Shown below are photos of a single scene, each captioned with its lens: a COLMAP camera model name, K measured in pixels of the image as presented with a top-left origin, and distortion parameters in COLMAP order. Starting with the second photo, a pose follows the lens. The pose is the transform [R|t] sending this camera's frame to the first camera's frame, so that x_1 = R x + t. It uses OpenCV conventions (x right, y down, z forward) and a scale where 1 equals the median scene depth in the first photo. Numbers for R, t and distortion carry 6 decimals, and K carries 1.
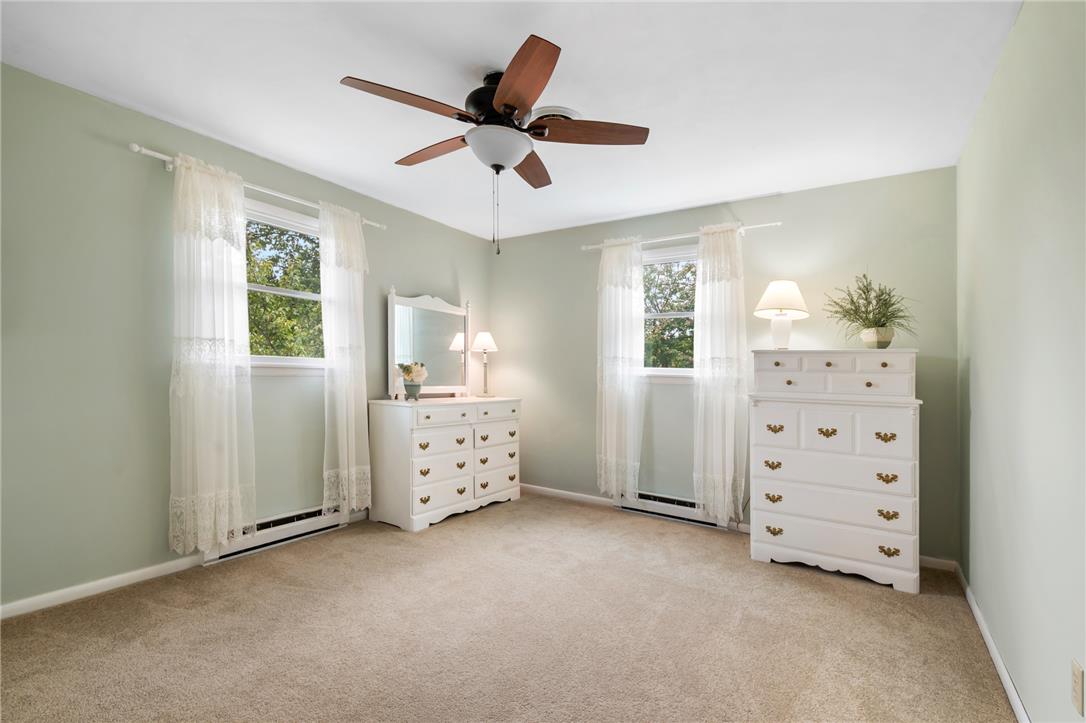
lens RADIAL K [[493.5, 0, 547.0], [0, 493.5, 356.6], [0, 0, 1]] dist [0.003166, -0.000640]
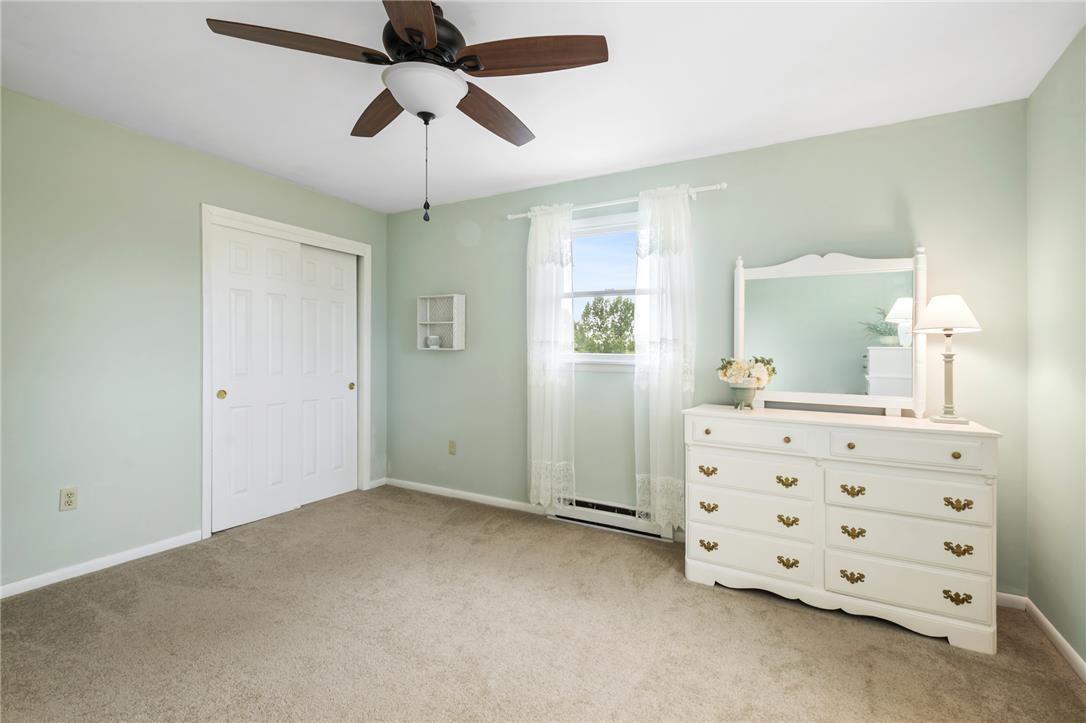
lens RADIAL K [[493.5, 0, 547.0], [0, 493.5, 356.6], [0, 0, 1]] dist [0.003166, -0.000640]
pose [[0.063491, -0.021671, -0.997747, 0.478623], [0.016518, 0.999650, -0.020661, 0.024067], [0.997846, -0.015169, 0.063827, 0.736078]]
